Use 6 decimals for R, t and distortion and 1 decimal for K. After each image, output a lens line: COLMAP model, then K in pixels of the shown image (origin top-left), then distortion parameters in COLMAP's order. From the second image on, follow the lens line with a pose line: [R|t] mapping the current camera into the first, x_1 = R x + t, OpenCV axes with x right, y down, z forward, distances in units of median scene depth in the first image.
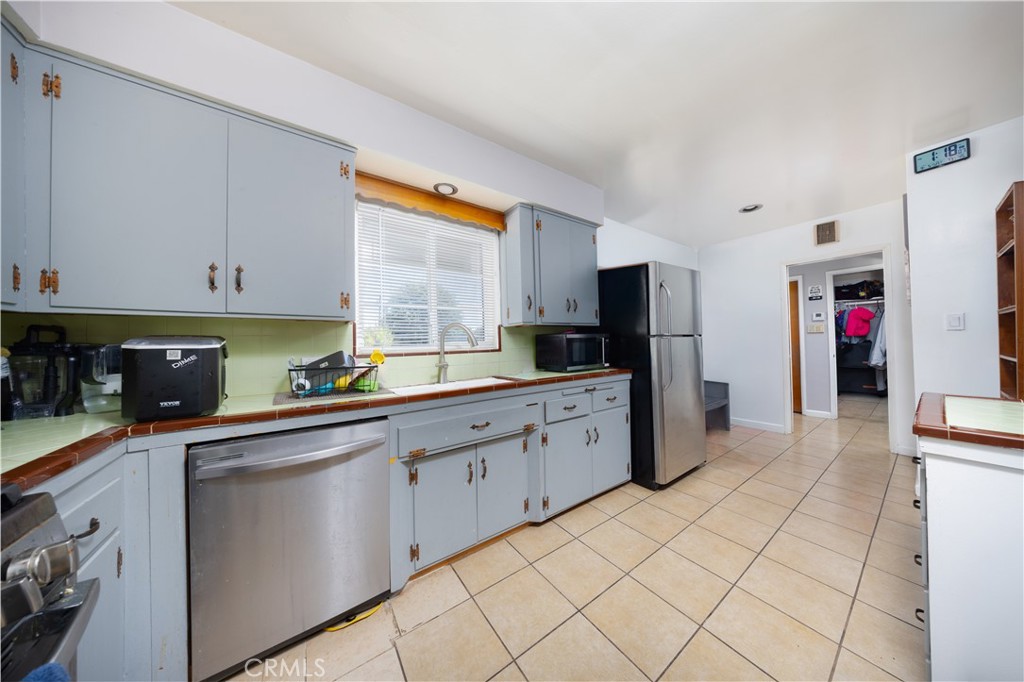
lens RADIAL K [[293.5, 0, 520.9], [0, 293.5, 339.5], [0, 0, 1]] dist [-0.004462, 0.000026]
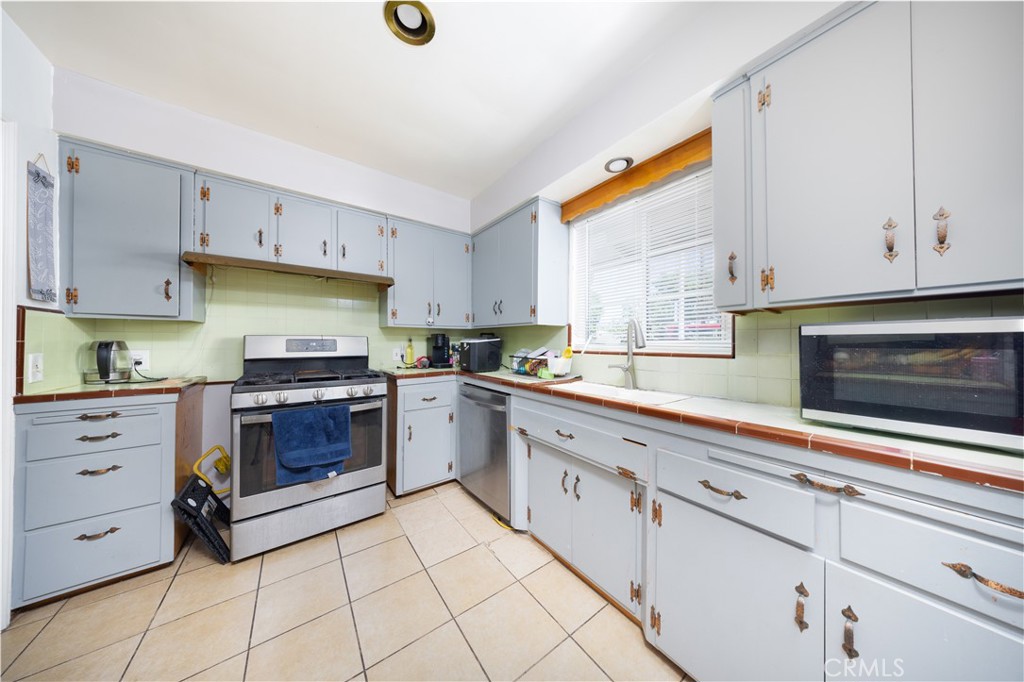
lens RADIAL K [[293.5, 0, 510.6], [0, 293.5, 340.1], [0, 0, 1]] dist [-0.004462, 0.000026]
pose [[0.007429, 0.010938, -0.999913, 0.611888], [0.003823, 0.999933, 0.010966, -0.005730], [0.999965, -0.003904, 0.007387, 0.669053]]
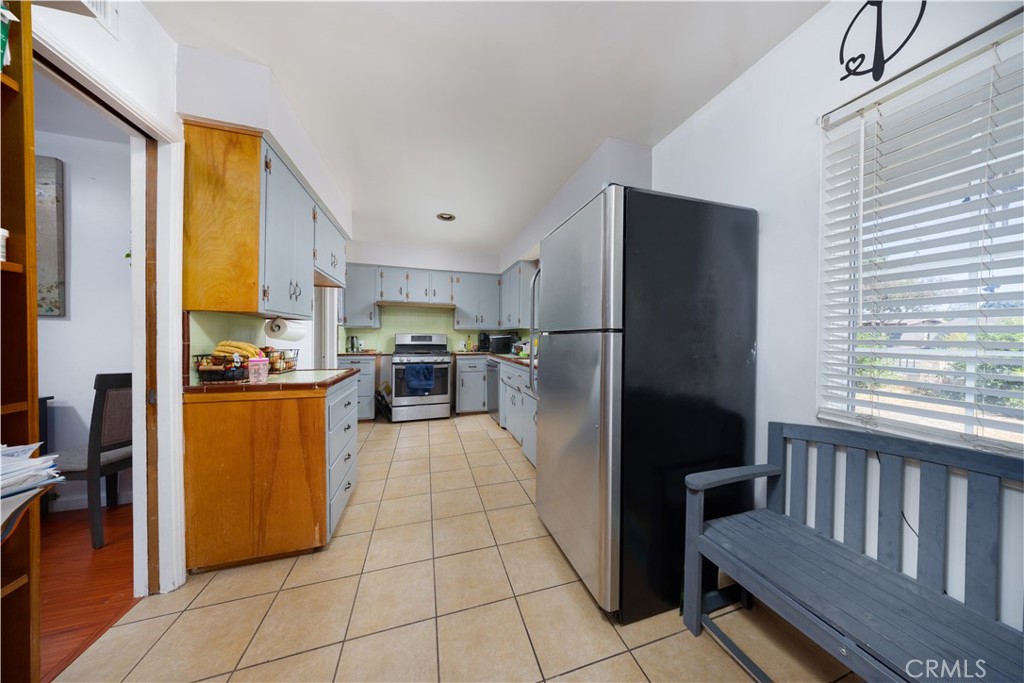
lens RADIAL K [[293.5, 0, 517.2], [0, 293.5, 338.9], [0, 0, 1]] dist [-0.004462, 0.000026]
pose [[-0.304568, 0.020970, -0.952260, 1.421268], [0.000760, 0.999763, 0.021773, -0.022155], [0.952490, 0.005908, -0.304512, 1.311969]]
